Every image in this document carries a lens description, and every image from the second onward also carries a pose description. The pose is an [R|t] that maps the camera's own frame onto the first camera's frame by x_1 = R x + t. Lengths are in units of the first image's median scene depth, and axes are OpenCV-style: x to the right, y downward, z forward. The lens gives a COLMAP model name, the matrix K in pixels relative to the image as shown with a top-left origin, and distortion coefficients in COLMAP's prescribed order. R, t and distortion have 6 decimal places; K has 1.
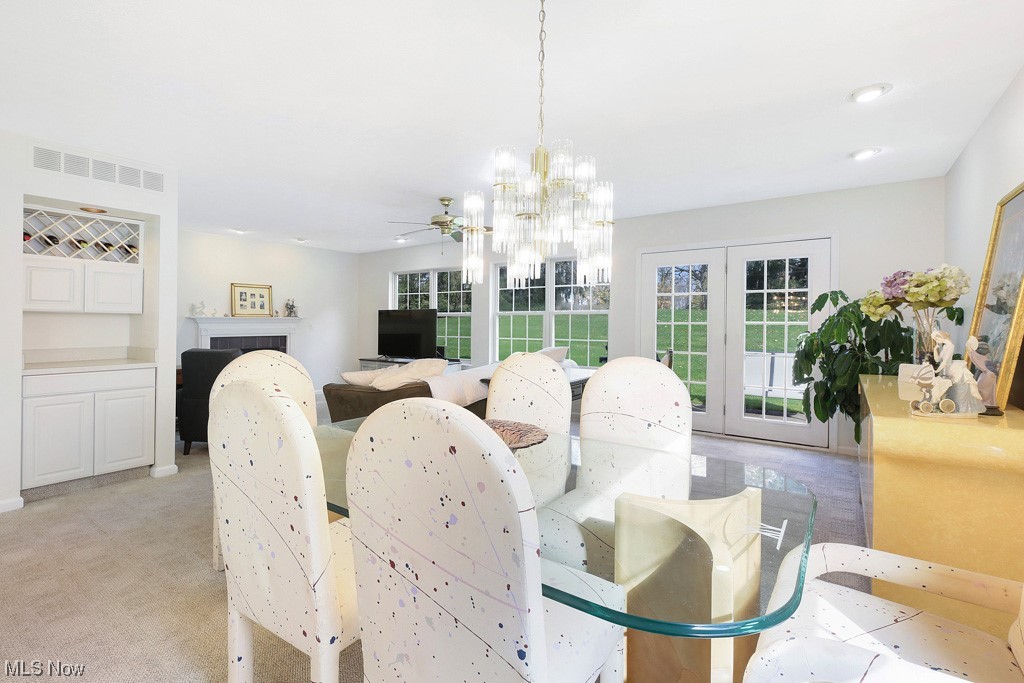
lens RADIAL K [[451.2, 0, 493.9], [0, 451.2, 325.9], [0, 0, 1]] dist [0.003282, -0.001615]
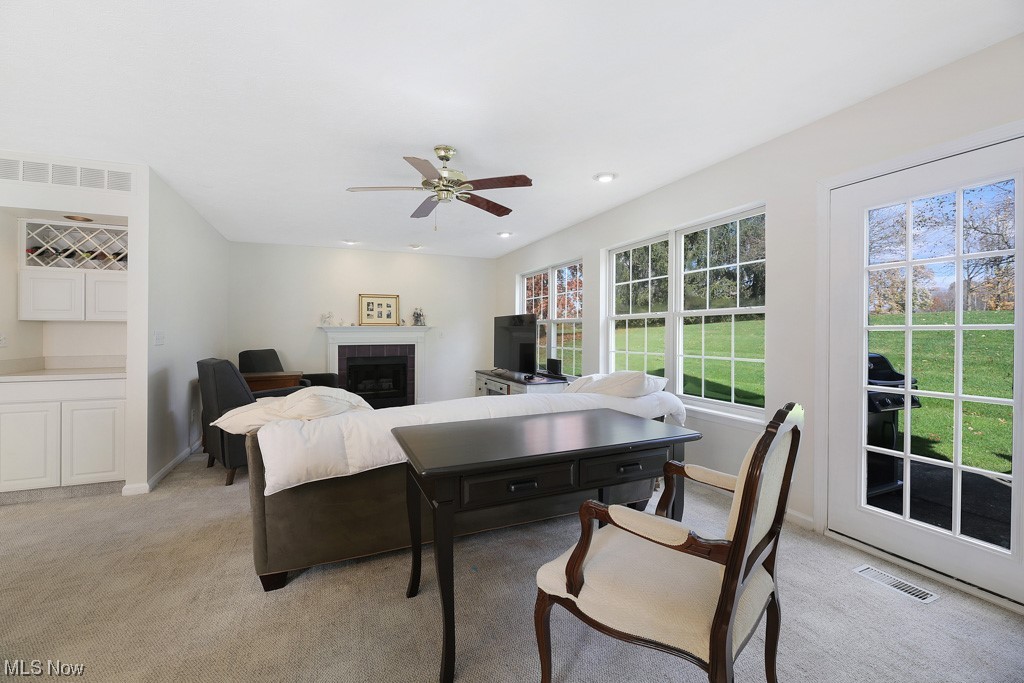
lens RADIAL K [[409.6, 0, 506.6], [0, 409.6, 334.0], [0, 0, 1]] dist [-0.000795, -0.003073]
pose [[0.867887, -0.002501, -0.496755, 0.191907], [0.001272, 0.999995, -0.002812, 0.001422], [0.496760, 0.001809, 0.867886, 0.343153]]
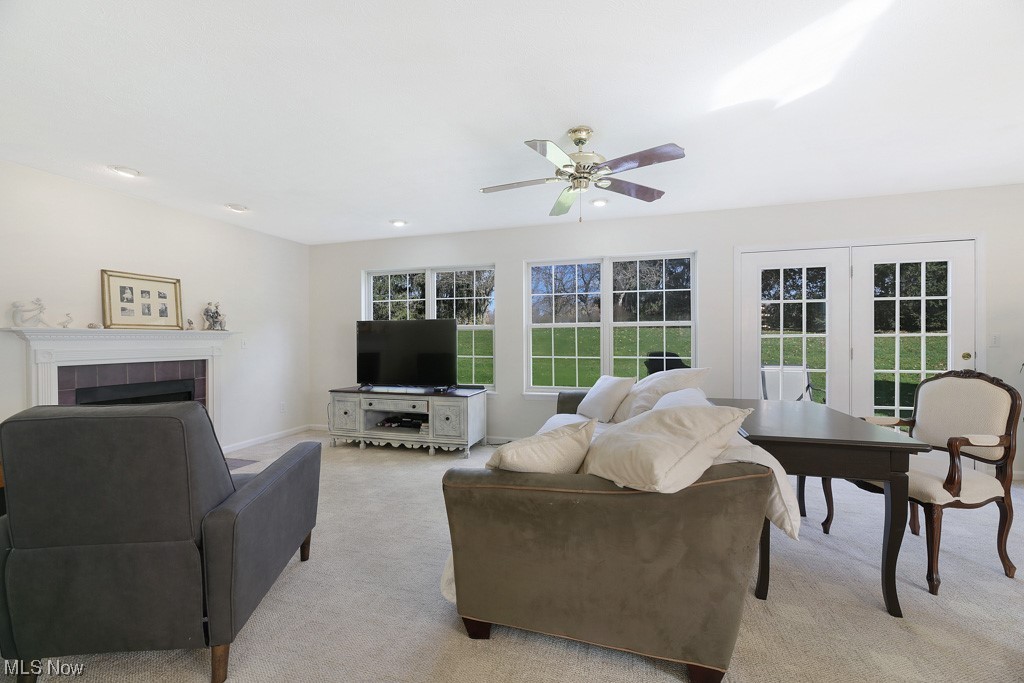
lens RADIAL K [[409.6, 0, 522.7], [0, 409.6, 342.0], [0, 0, 1]] dist [-0.000795, -0.003073]
pose [[0.944077, -0.007931, 0.329630, -0.251793], [0.009566, 0.999949, -0.003338, 0.003204], [-0.329587, 0.006305, 0.944104, 0.341197]]
